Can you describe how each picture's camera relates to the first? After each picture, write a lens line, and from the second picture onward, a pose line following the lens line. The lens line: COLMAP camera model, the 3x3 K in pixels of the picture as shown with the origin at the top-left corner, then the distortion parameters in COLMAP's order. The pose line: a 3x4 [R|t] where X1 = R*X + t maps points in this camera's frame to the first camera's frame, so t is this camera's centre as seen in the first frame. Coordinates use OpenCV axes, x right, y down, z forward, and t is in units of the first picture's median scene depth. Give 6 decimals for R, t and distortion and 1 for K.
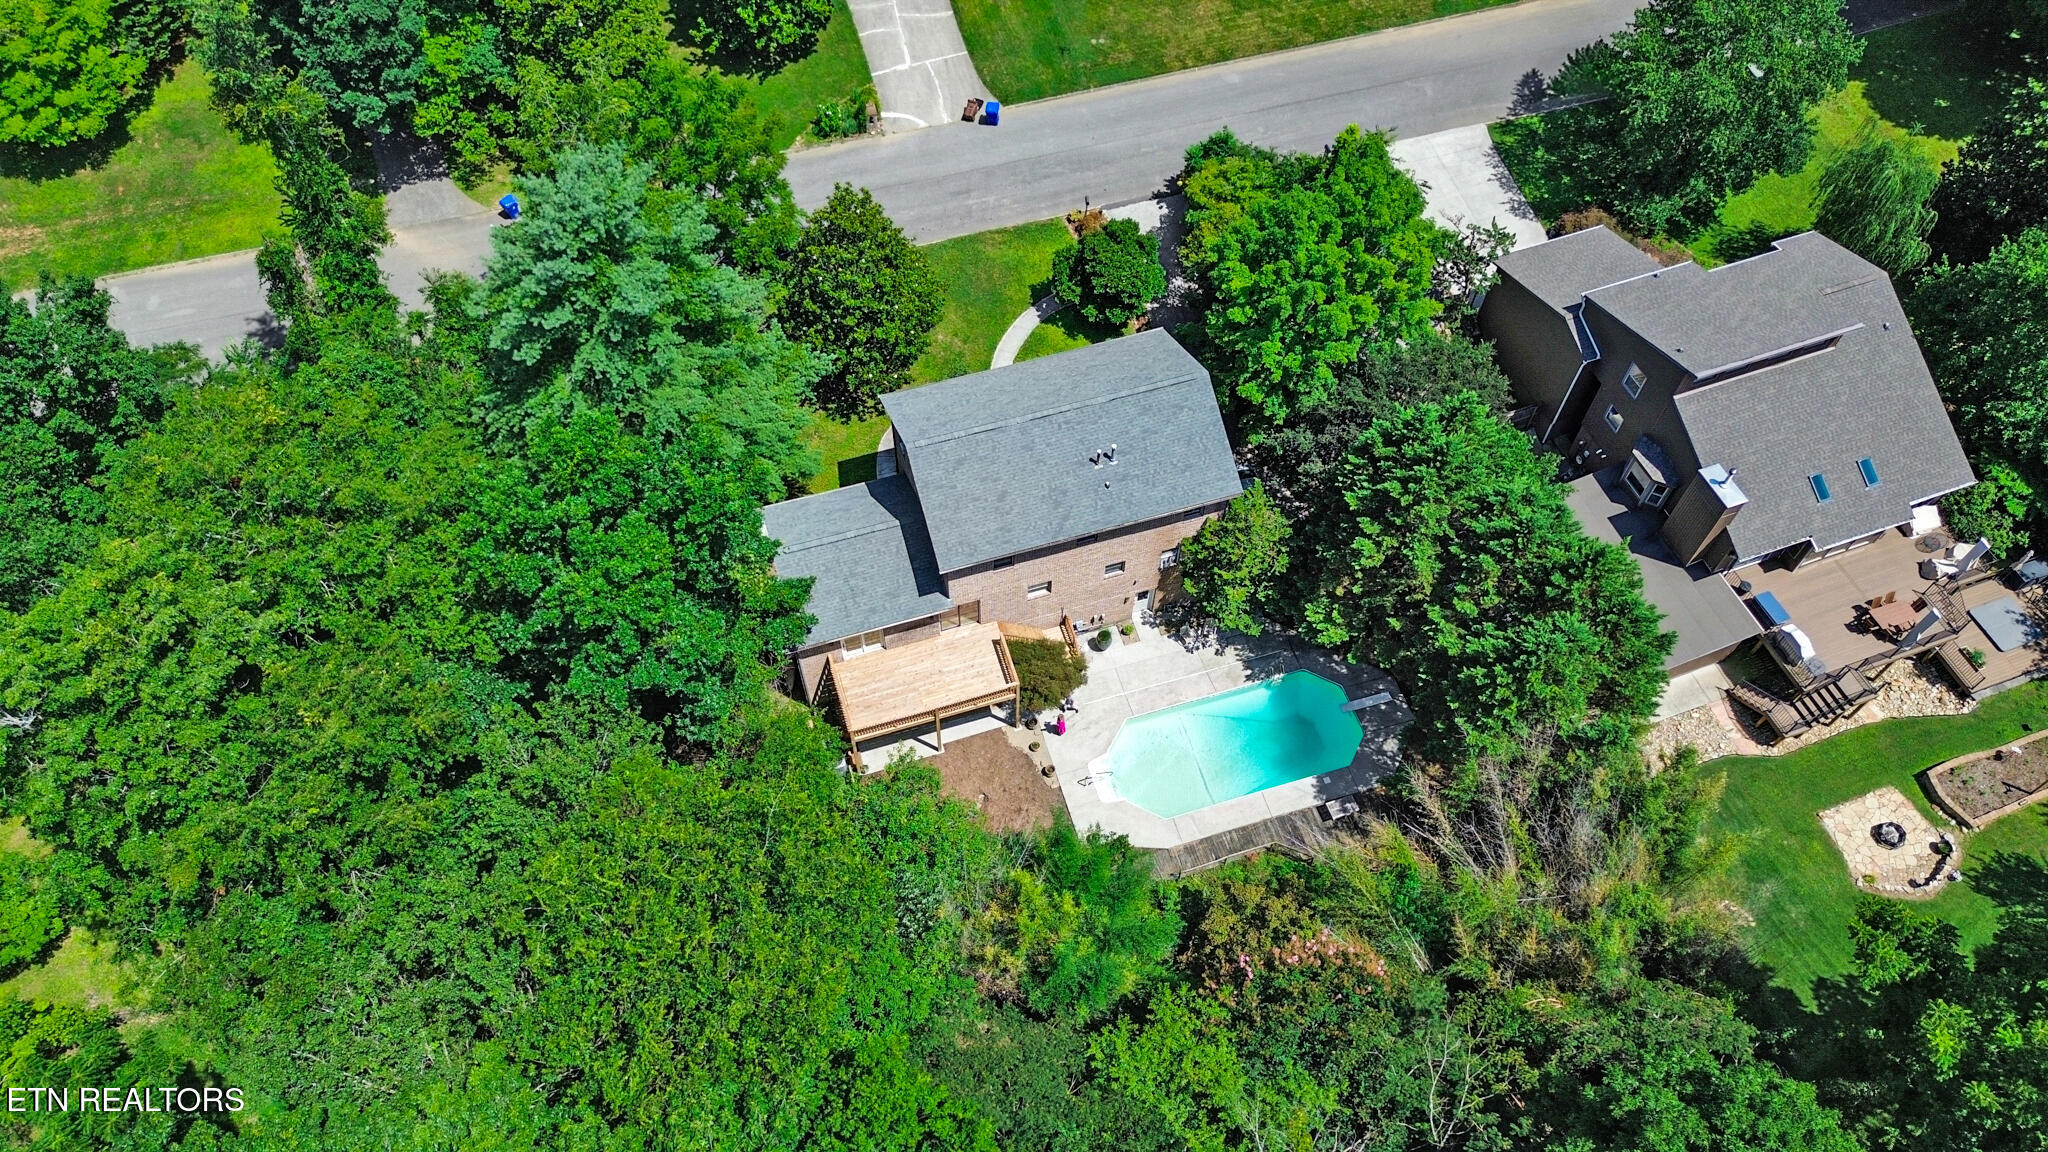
lens RADIAL K [[1474.9, 0, 991.4], [0, 1474.9, 573.5], [0, 0, 1]] dist [0.045292, -0.039833]
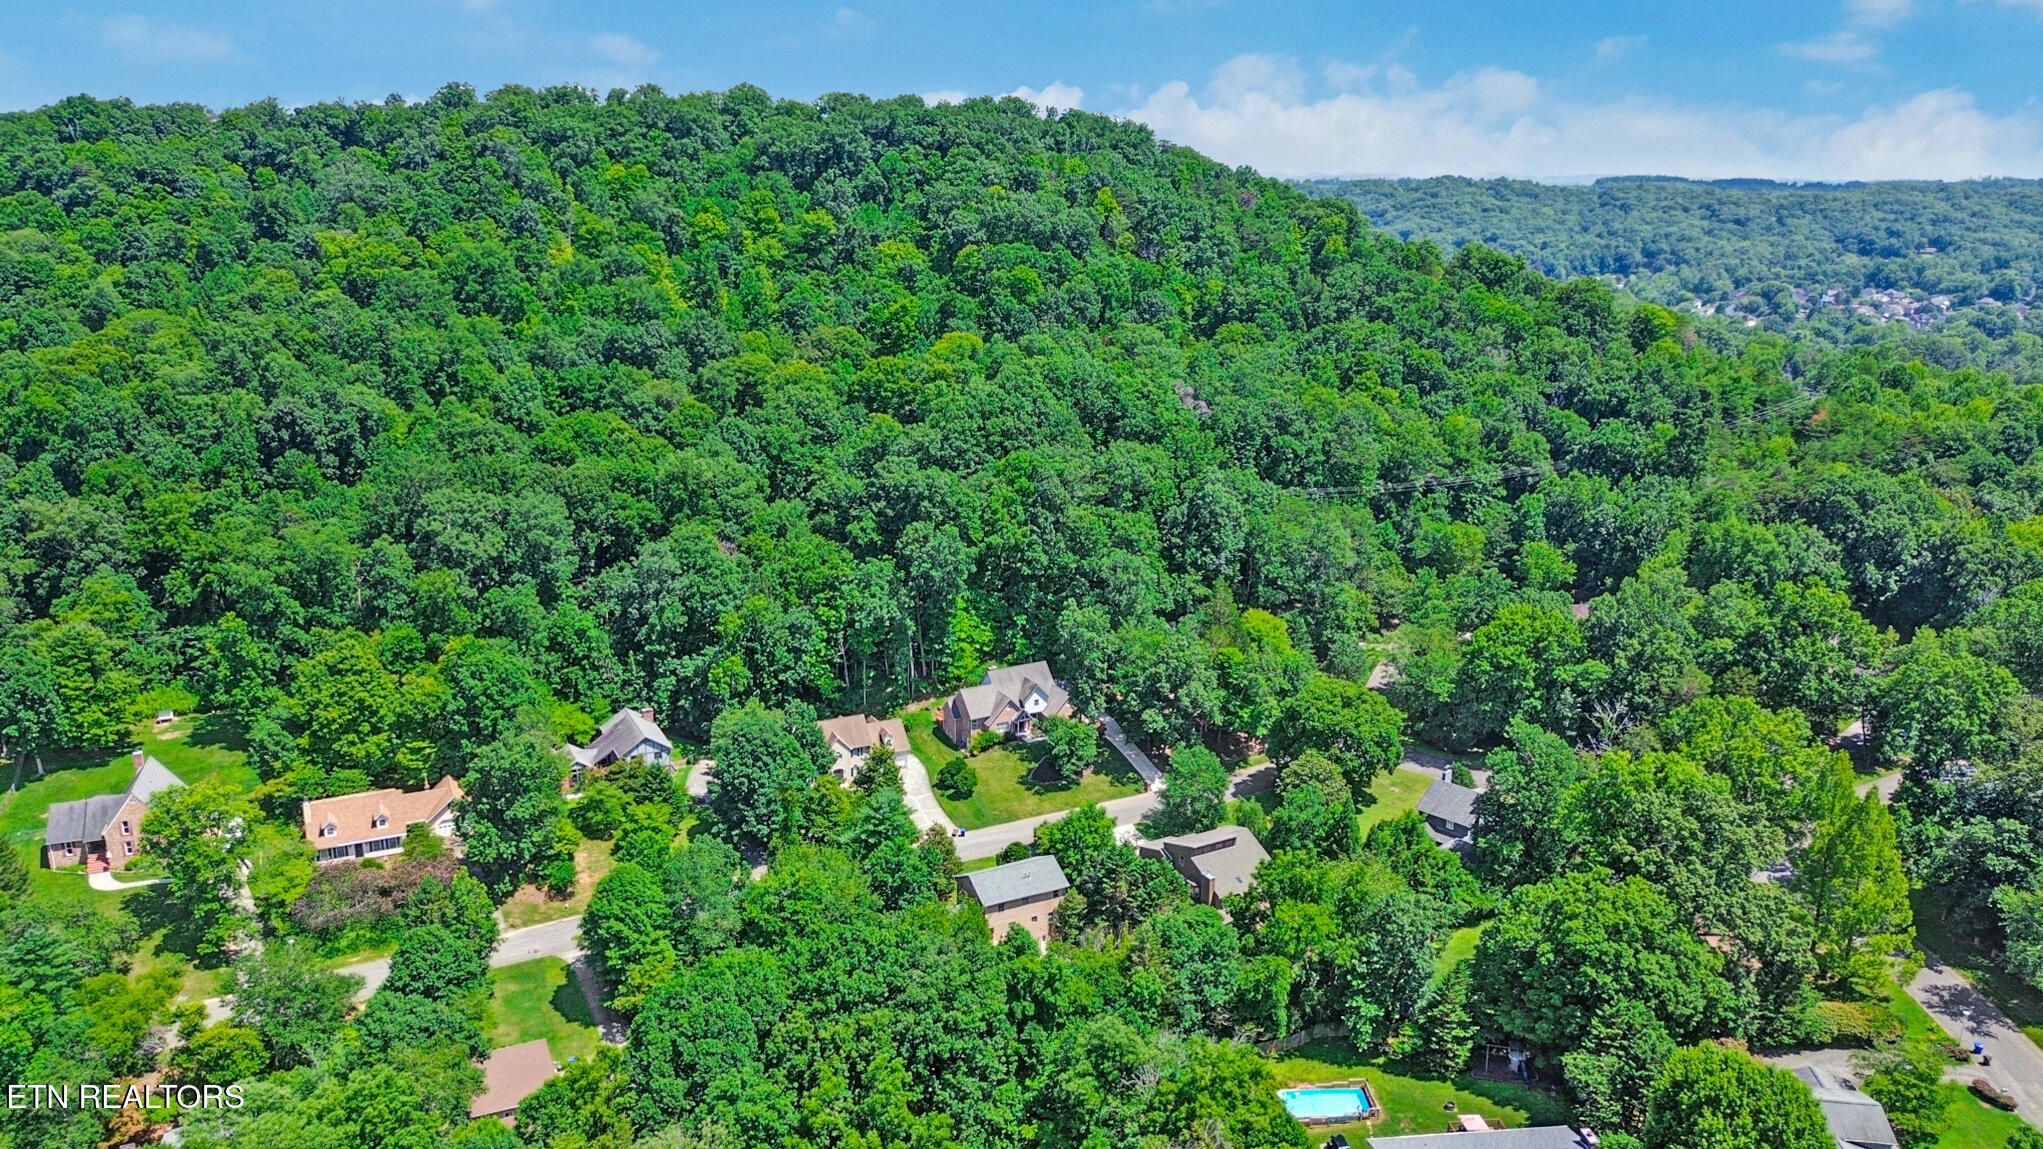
lens RADIAL K [[1471.3, 0, 989.0], [0, 1471.3, 572.0], [0, 0, 1]] dist [0.045292, -0.039833]
pose [[0.986859, -0.032462, 0.158286, -0.477283], [0.129496, 0.744785, -0.654619, 1.466372], [-0.096639, 0.666515, 0.739202, -1.779915]]
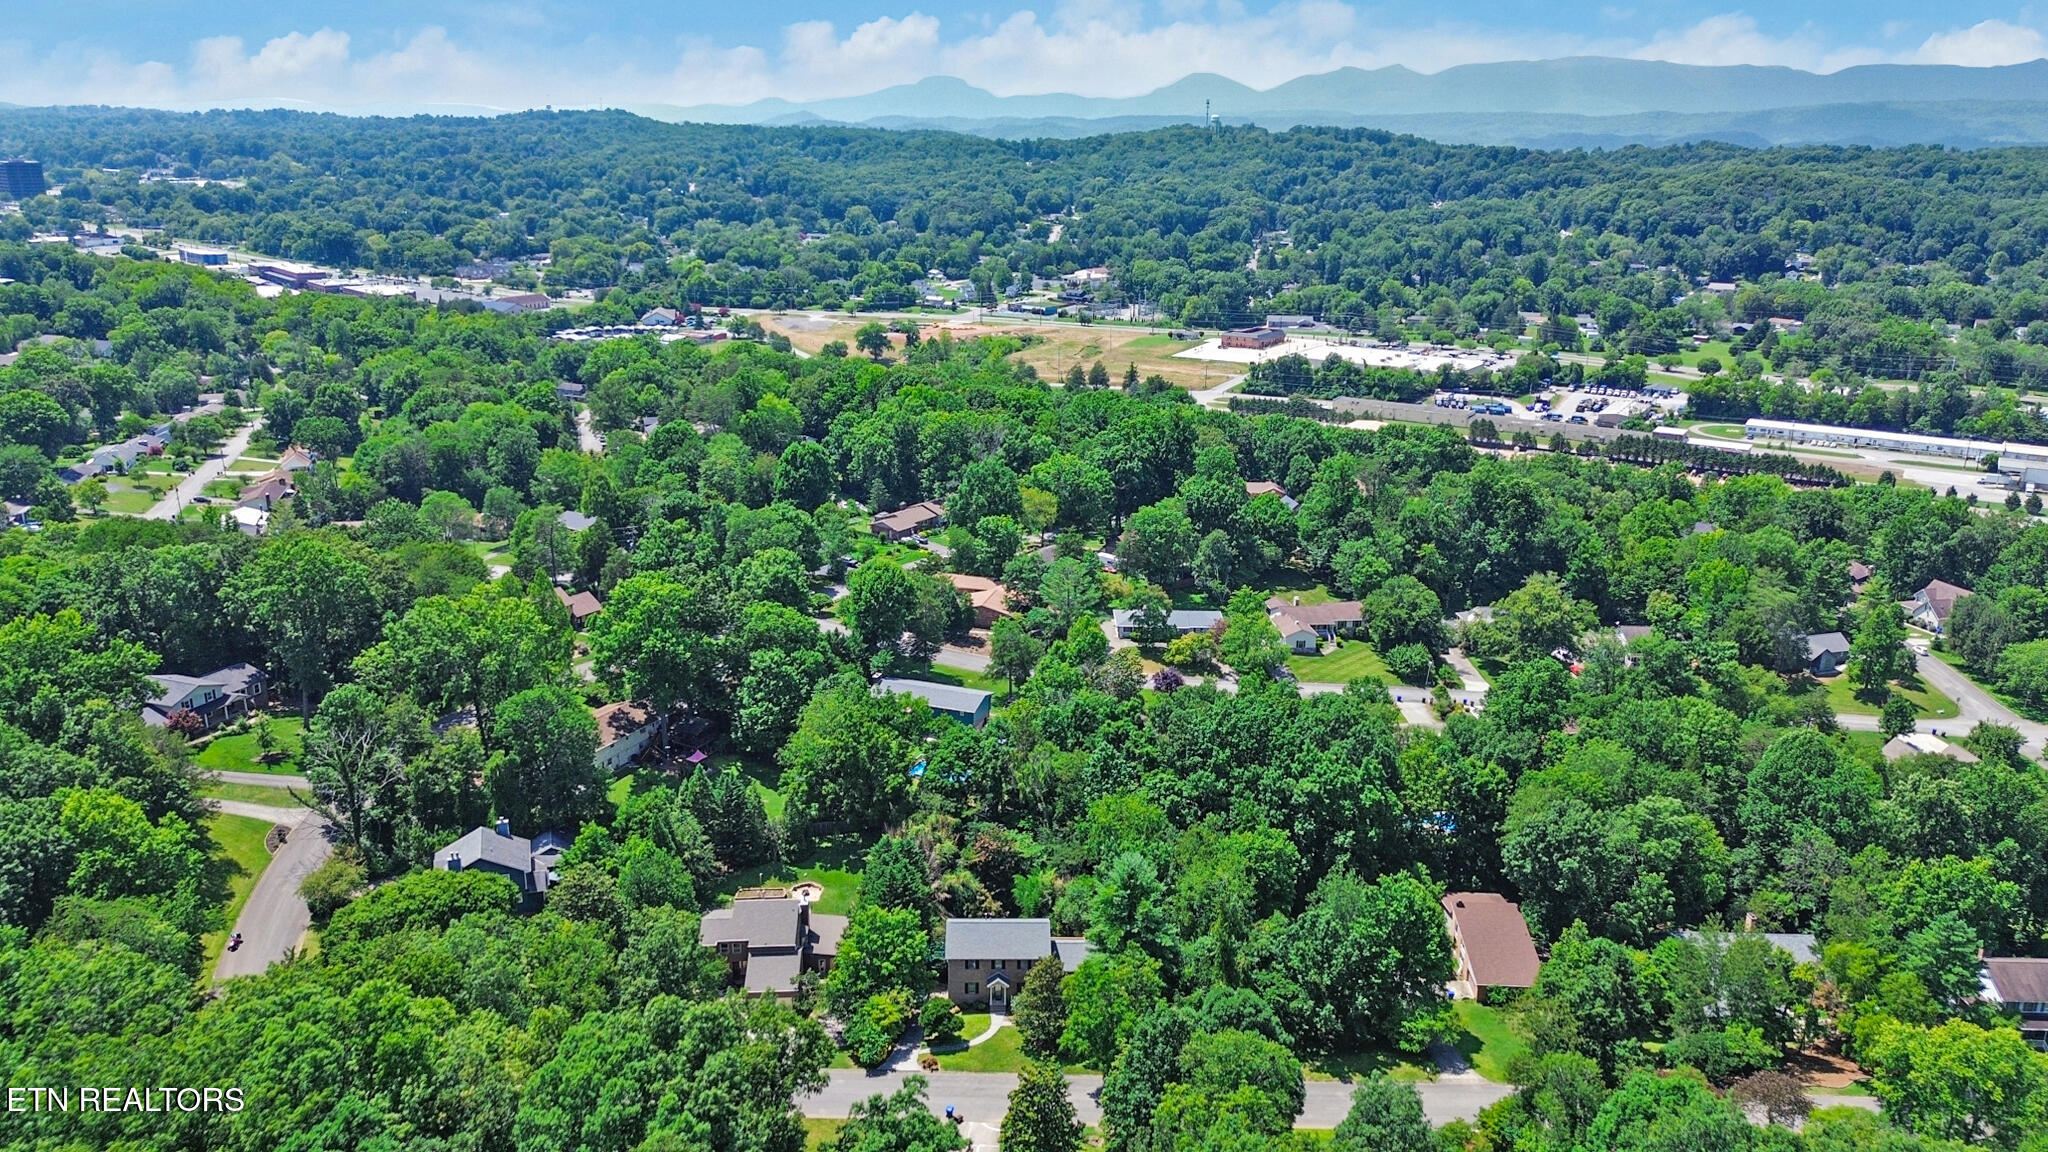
lens RADIAL K [[1474.9, 0, 991.4], [0, 1474.9, 573.5], [0, 0, 1]] dist [0.045292, -0.039833]
pose [[-0.953152, -0.081004, 0.291443, -0.717779], [0.259784, 0.274366, 0.925870, -2.918606], [-0.154961, 0.958208, -0.240469, 0.969144]]
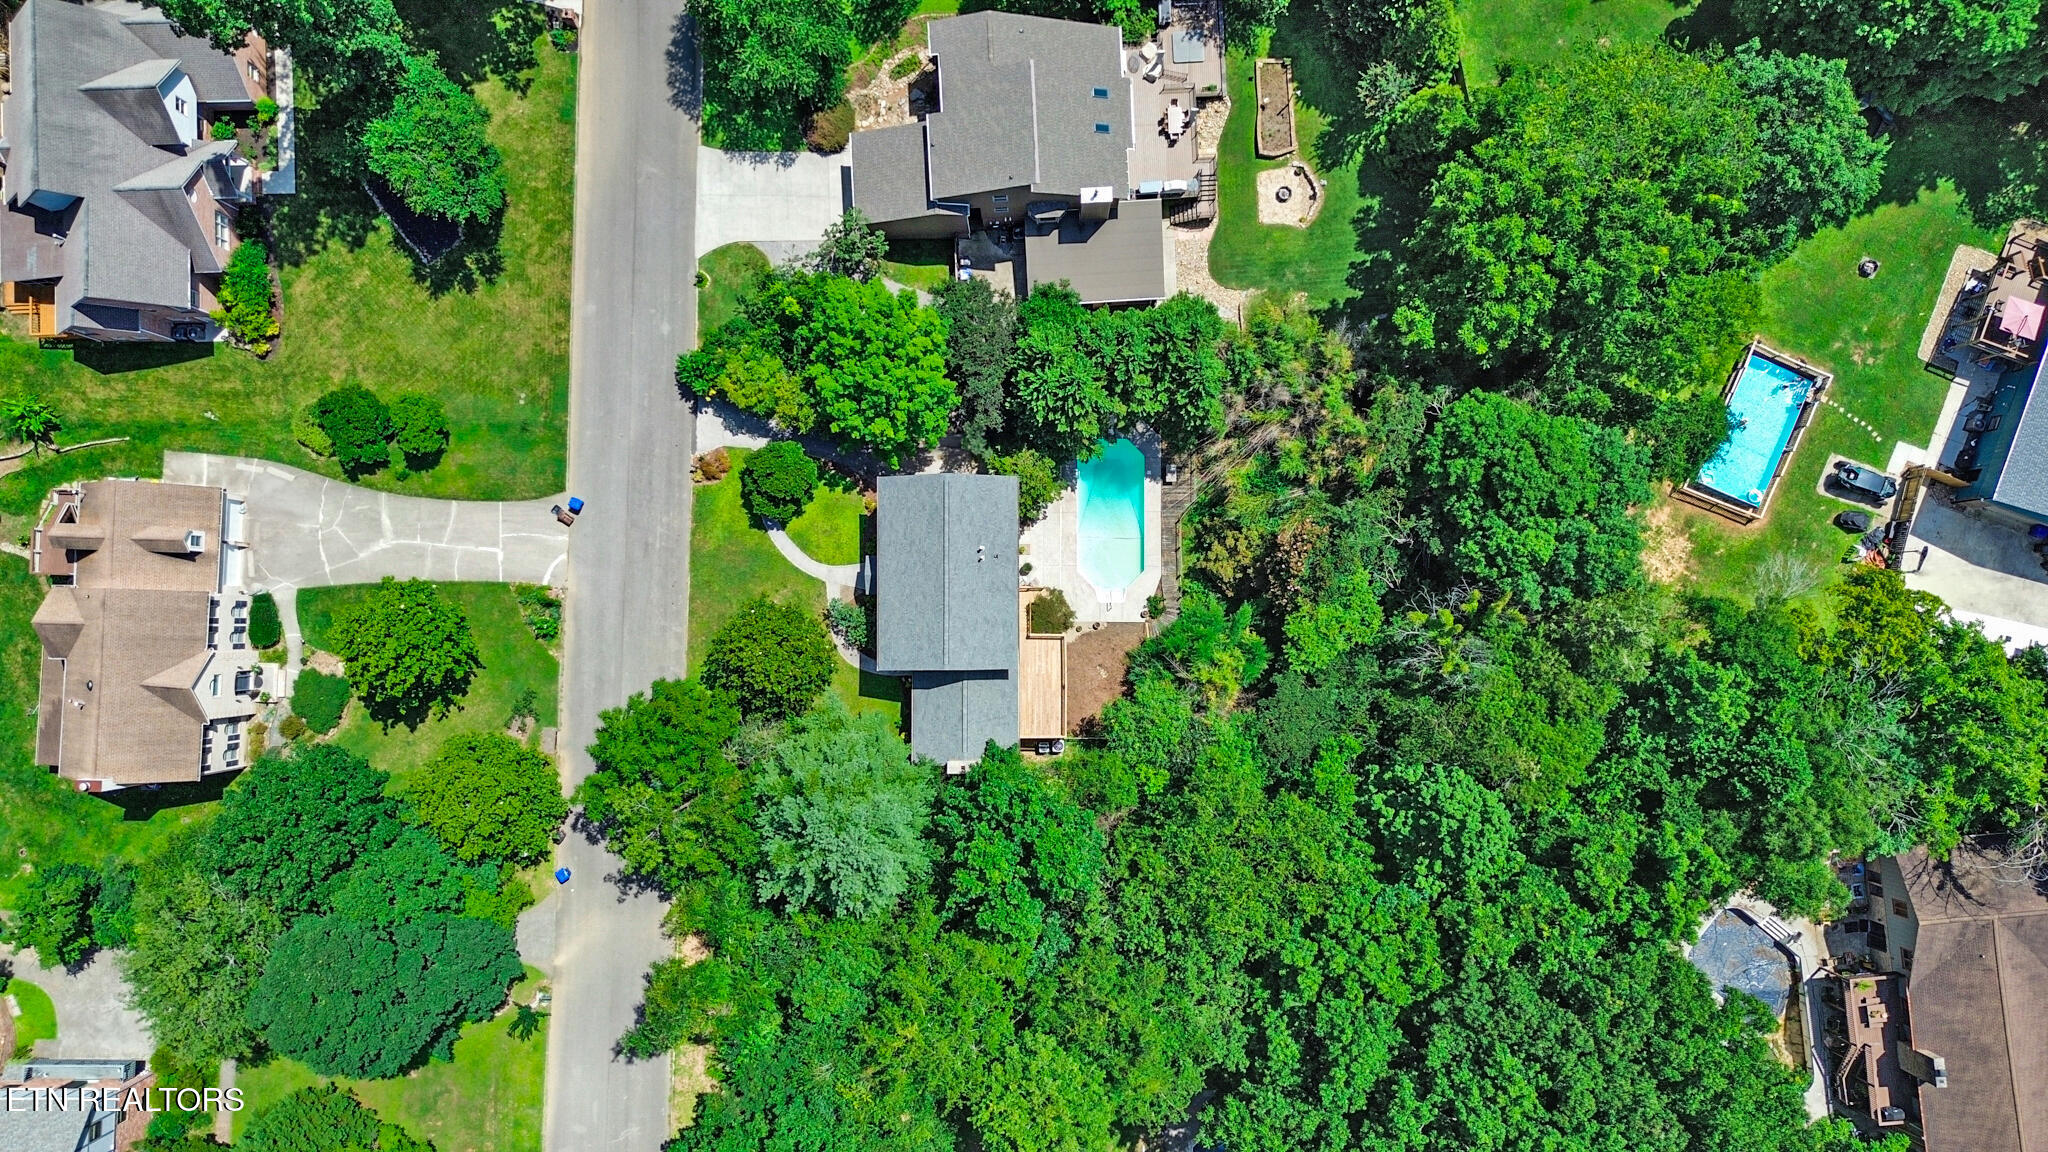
lens RADIAL K [[1470.0, 0, 1022.8], [0, 1470.0, 619.9], [0, 0, 1]] dist [0.046233, -0.041531]
pose [[0.289588, -0.957014, 0.016216, -0.005803], [0.803954, 0.252397, 0.538473, -0.828921], [-0.519419, -0.142899, 0.842487, -0.369734]]
